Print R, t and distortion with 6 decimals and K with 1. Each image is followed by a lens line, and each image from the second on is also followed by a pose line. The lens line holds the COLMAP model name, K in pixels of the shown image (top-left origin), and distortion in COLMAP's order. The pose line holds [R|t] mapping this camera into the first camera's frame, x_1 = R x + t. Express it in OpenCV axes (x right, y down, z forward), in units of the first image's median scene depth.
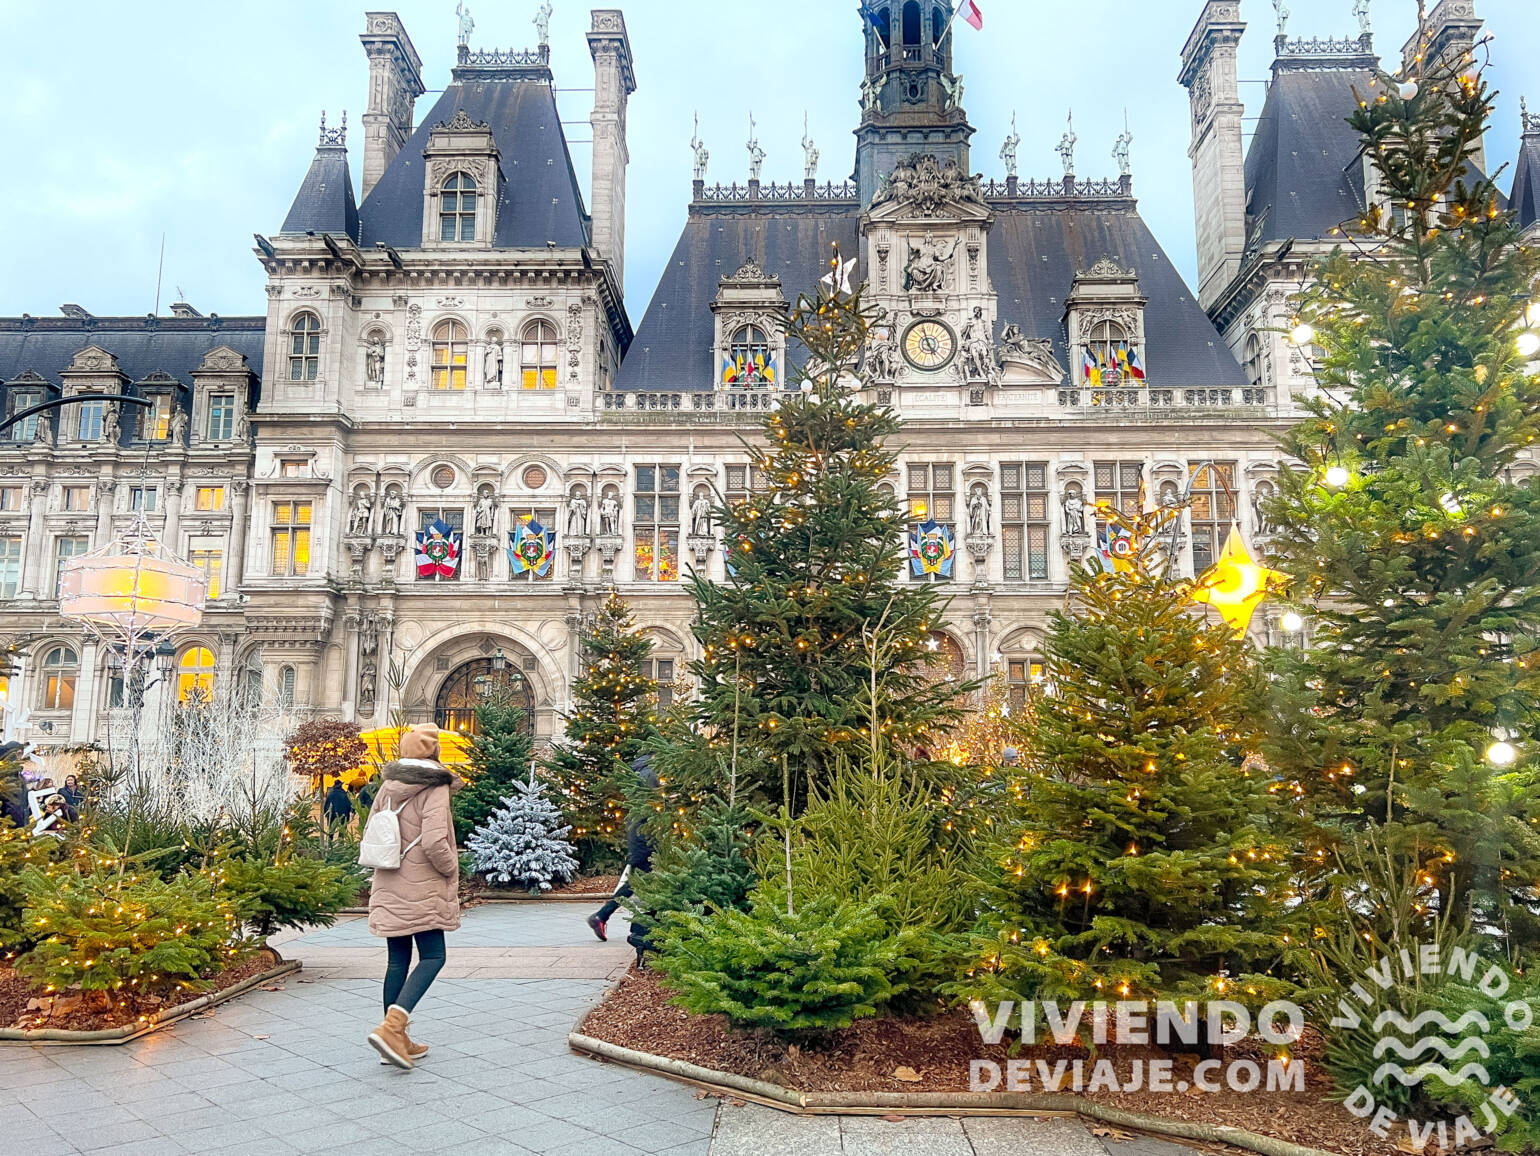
lens RADIAL K [[1236.3, 0, 767.9], [0, 1236.3, 598.9], [0, 0, 1]] dist [0.033574, -0.007672]
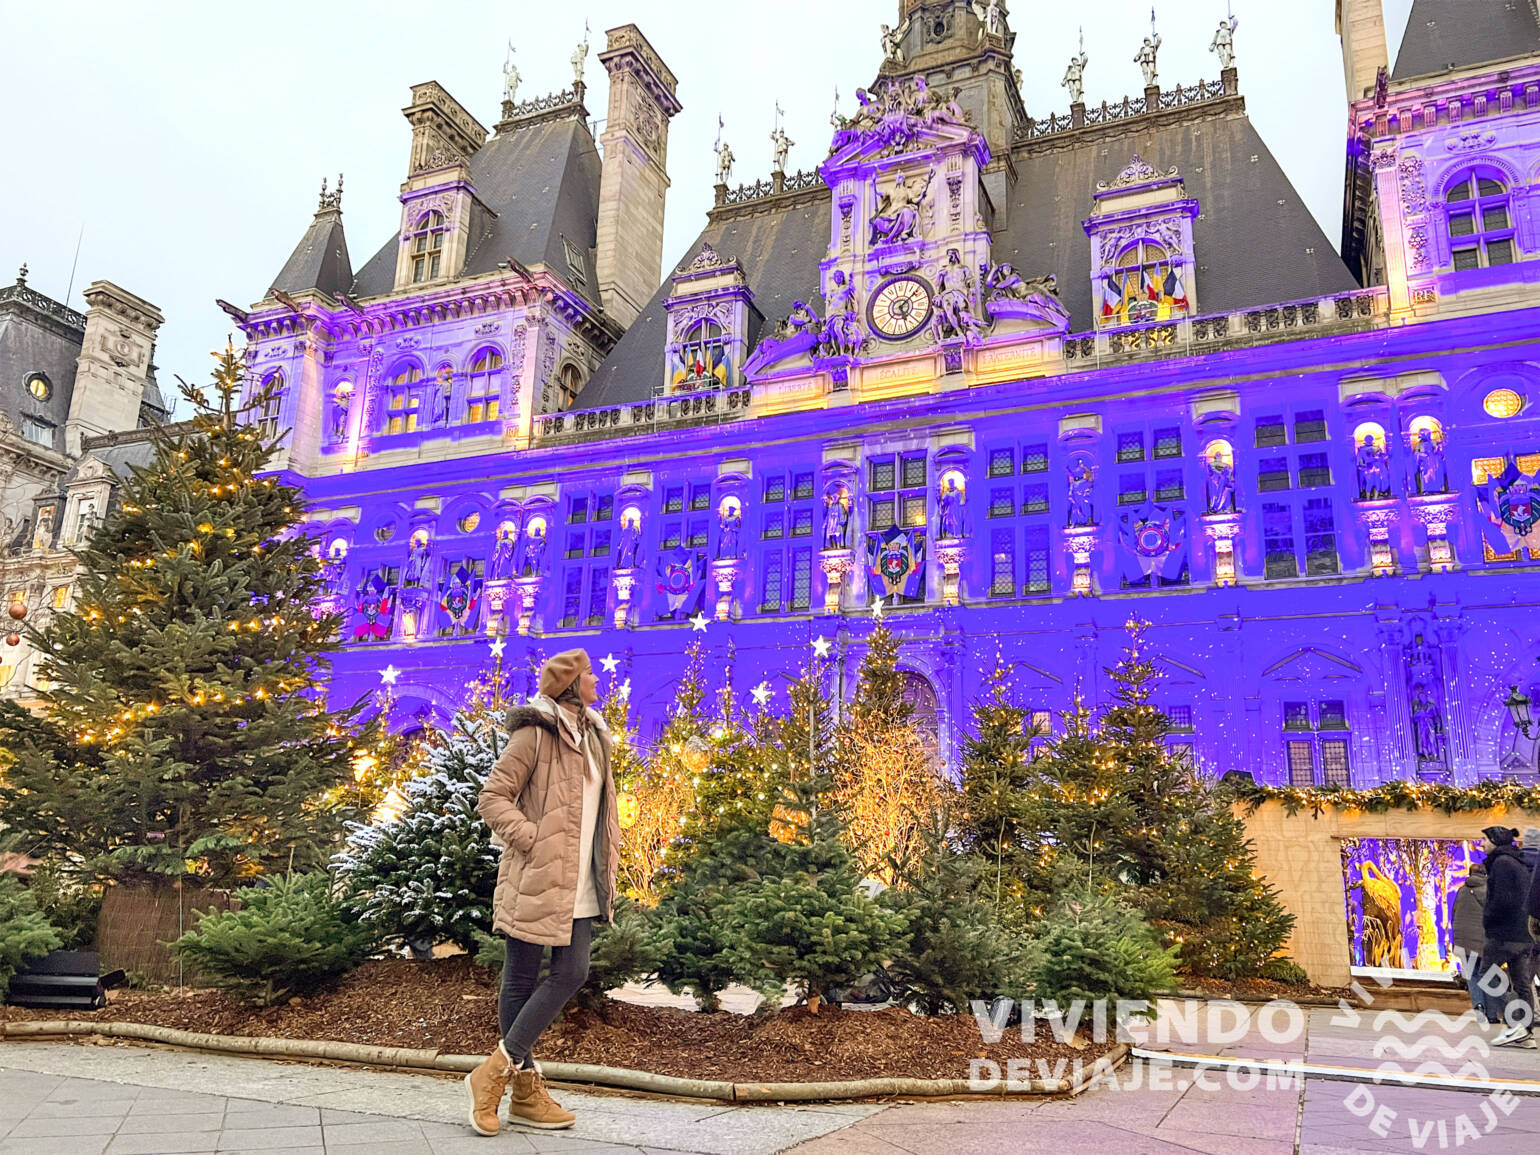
lens RADIAL K [[1226.2, 0, 770.0], [0, 1226.2, 577.5], [0, 0, 1]] dist [0.024223, 0.000015]
pose [[0.930625, -0.072680, -0.358685, 0.317214], [0.033613, 0.992914, -0.113982, 0.049334], [0.364428, 0.094018, 0.926473, 0.265690]]
